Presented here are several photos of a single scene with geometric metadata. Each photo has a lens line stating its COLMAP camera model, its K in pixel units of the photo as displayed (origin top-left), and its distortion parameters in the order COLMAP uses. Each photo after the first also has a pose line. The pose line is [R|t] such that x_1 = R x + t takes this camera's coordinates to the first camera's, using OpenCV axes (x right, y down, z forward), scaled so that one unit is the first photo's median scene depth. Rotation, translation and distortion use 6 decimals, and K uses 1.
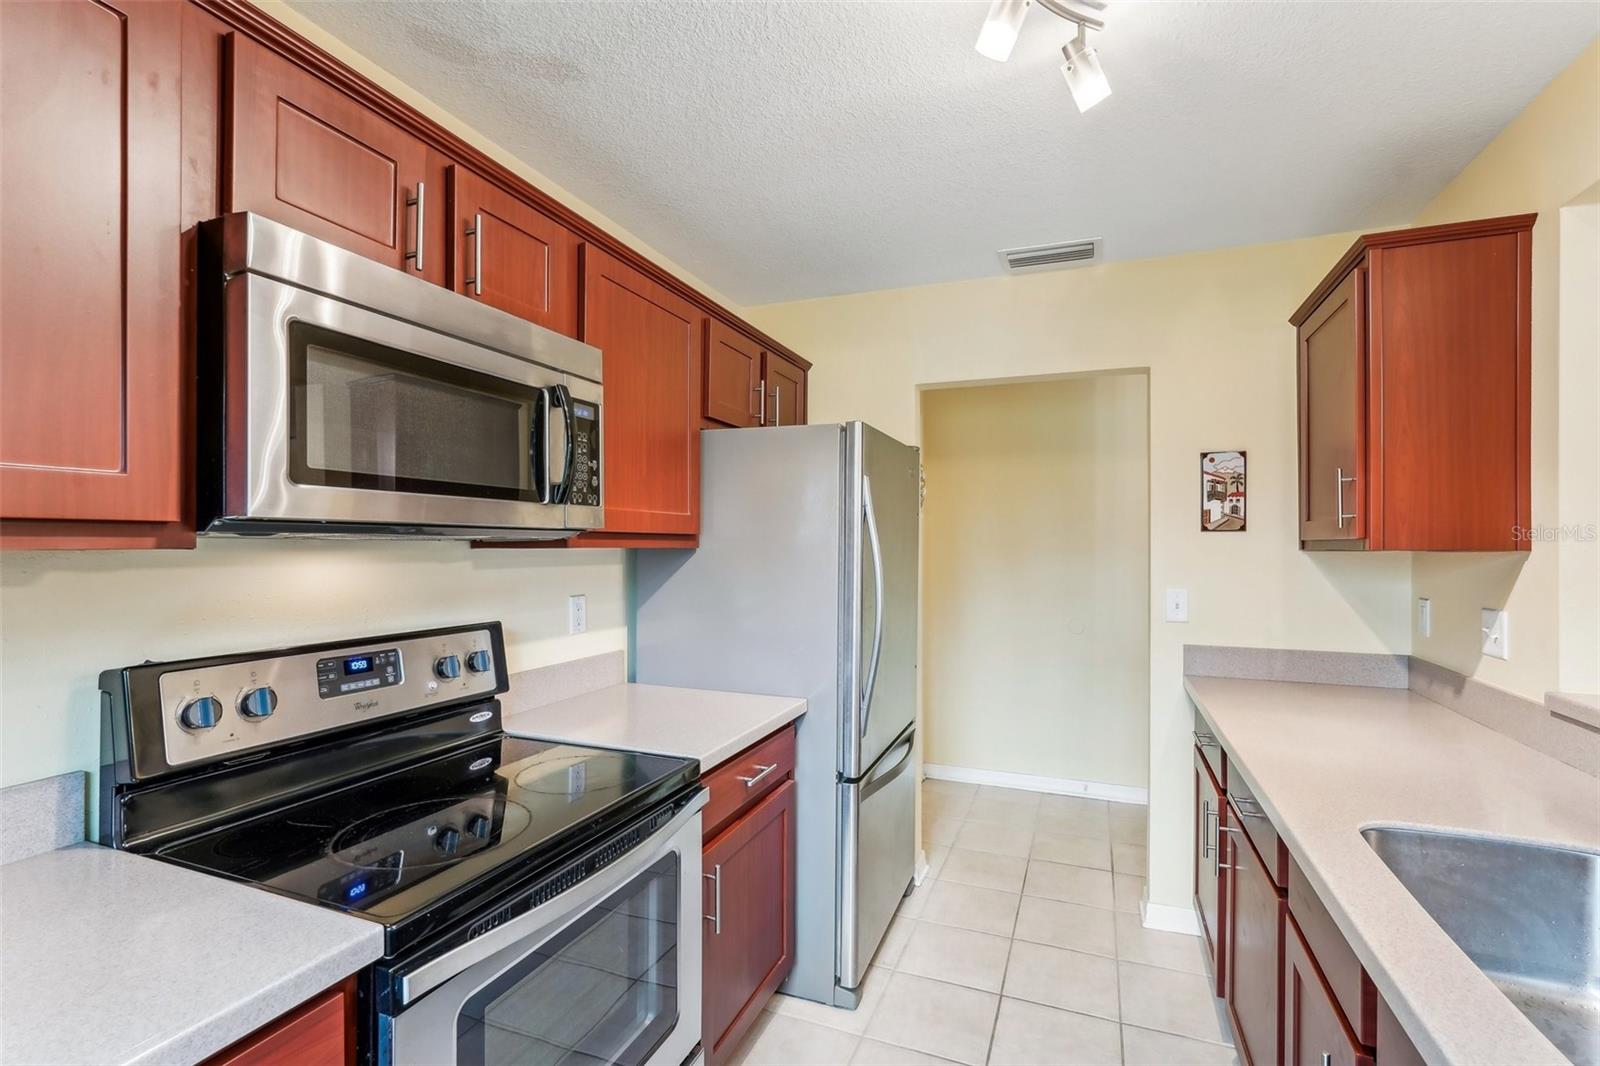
lens RADIAL K [[724.8, 0, 799.1], [0, 724.8, 540.7], [0, 0, 1]] dist [-0.020106, 0.012118]
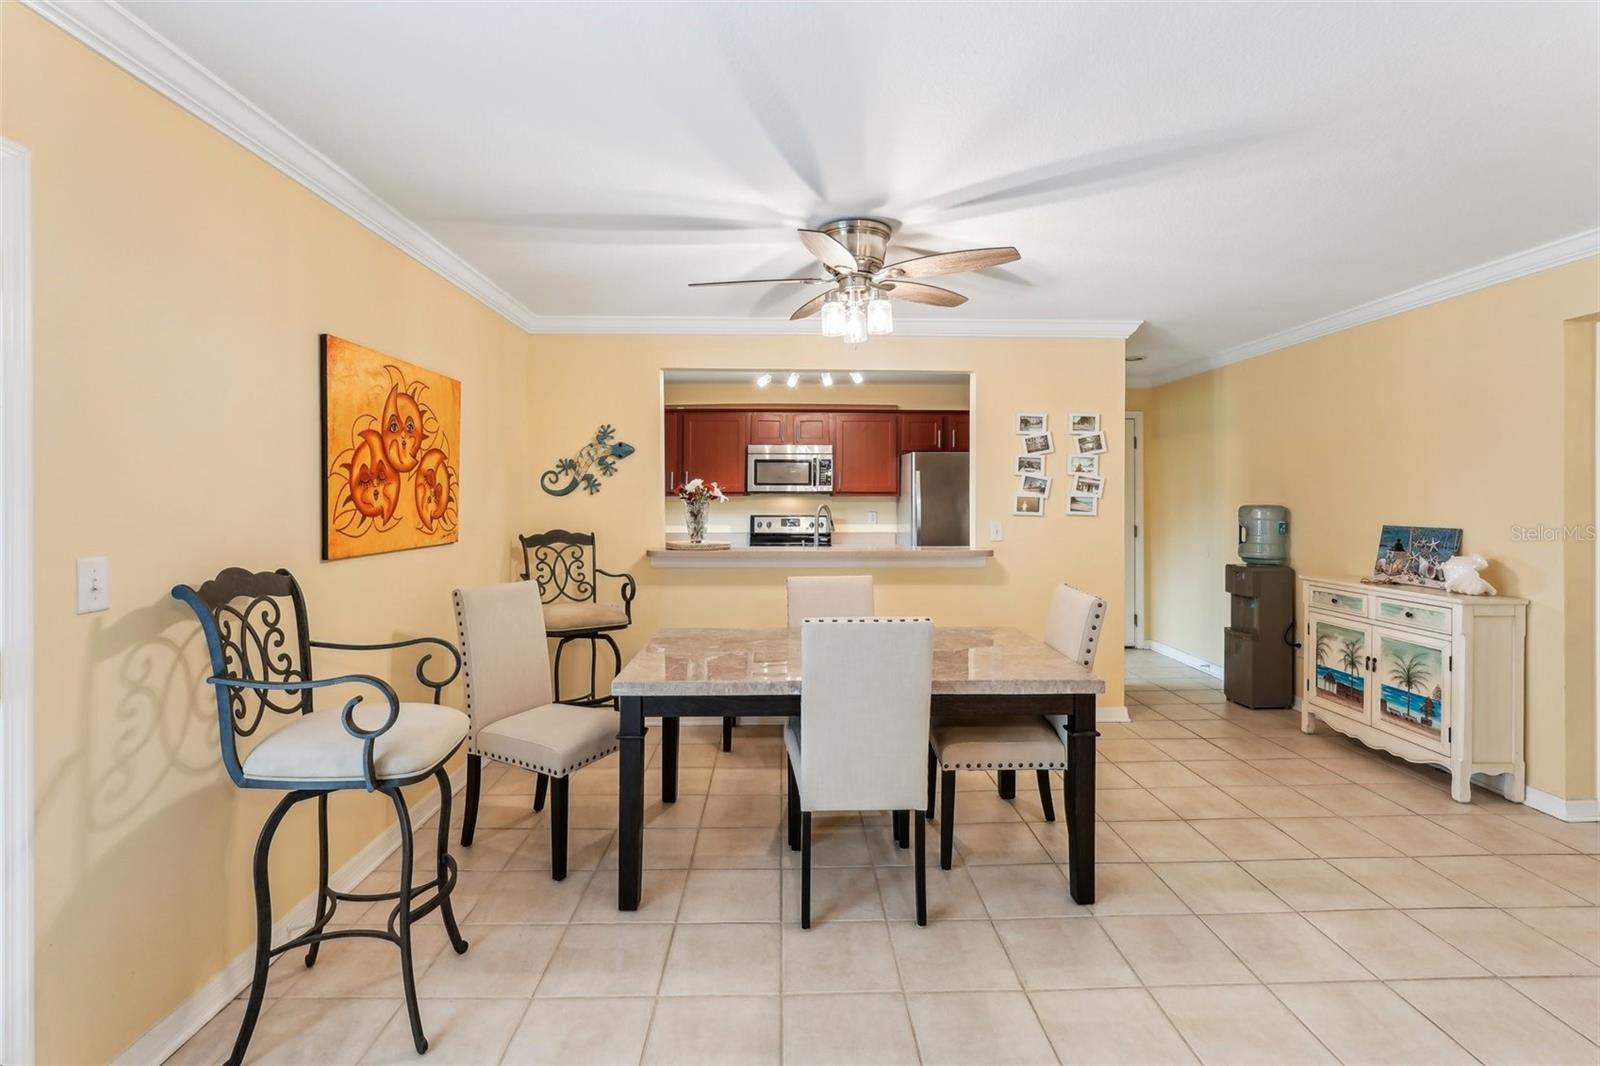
lens RADIAL K [[731.8, 0, 801.7], [0, 731.8, 498.0], [0, 0, 1]] dist [-0.004384, 0.000450]
pose [[0.406085, -0.001578, -0.913834, 3.316709], [0.001527, 0.999998, -0.001048, 0.024482], [0.913834, -0.000970, 0.406087, -0.763384]]
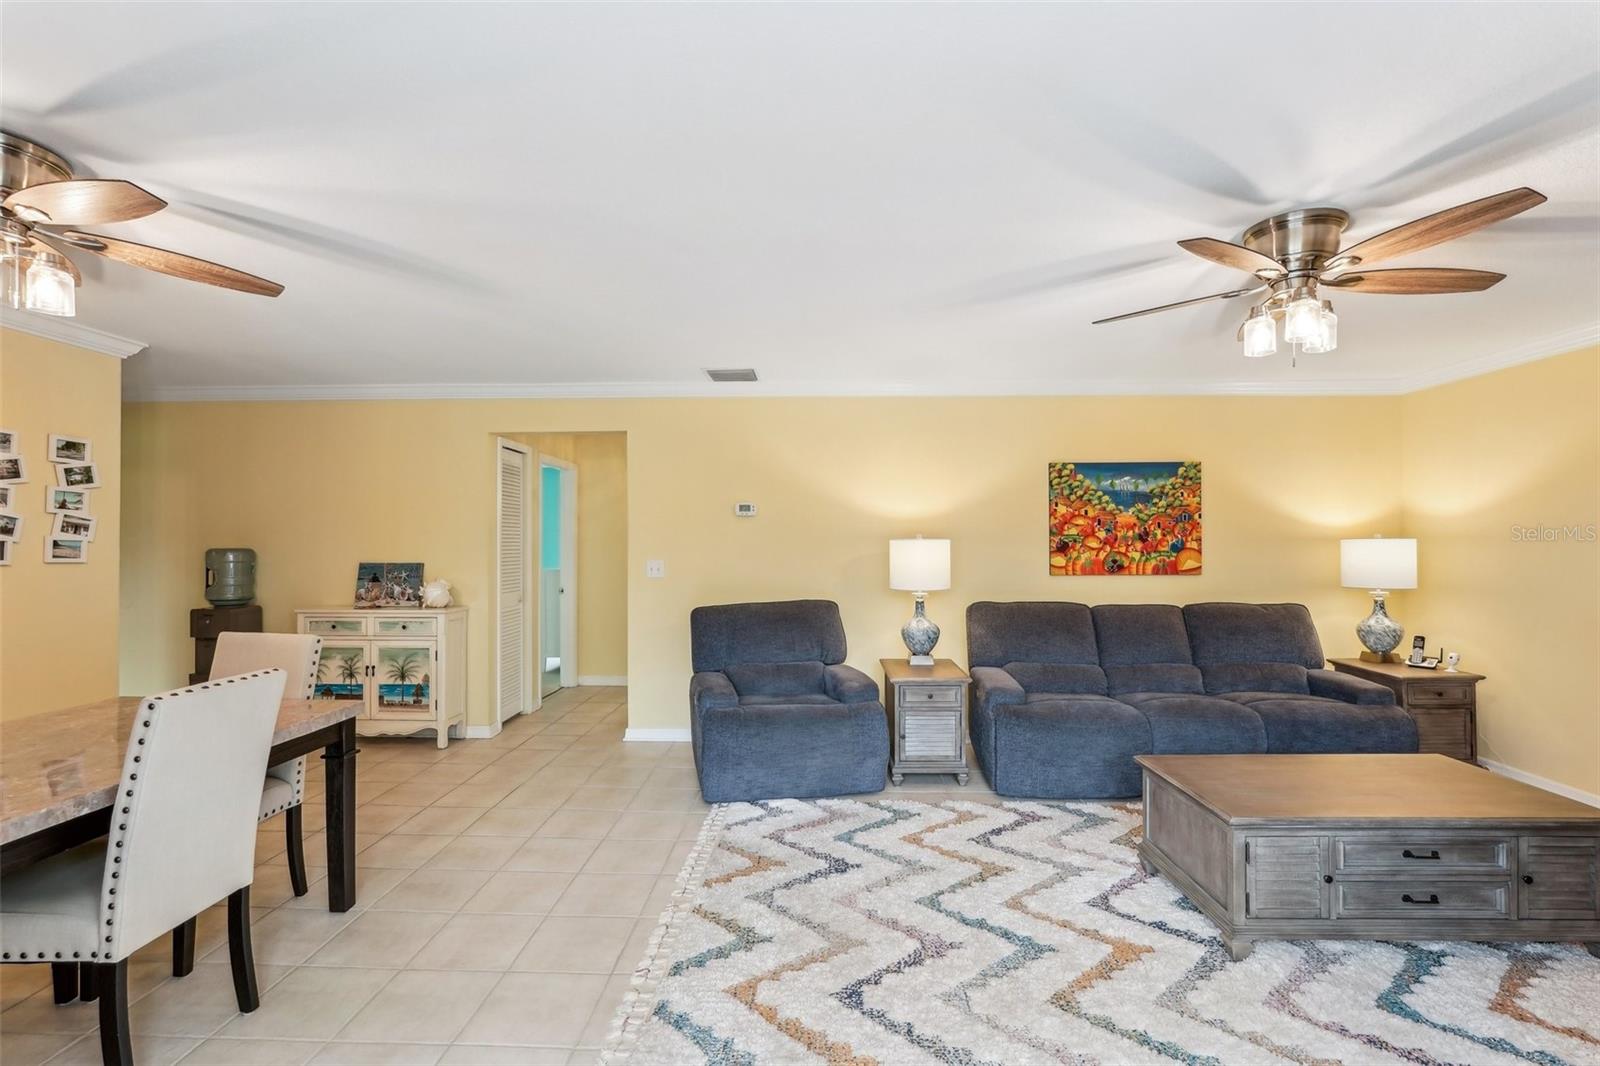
lens RADIAL K [[719.8, 0, 804.2], [0, 719.8, 538.4], [0, 0, 1]] dist [-0.002360, 0.000362]
pose [[0.936358, -0.000591, 0.351047, 2.575827], [0.001533, 0.999996, -0.002405, 0.022777], [-0.351045, 0.002790, 0.936355, -1.511214]]
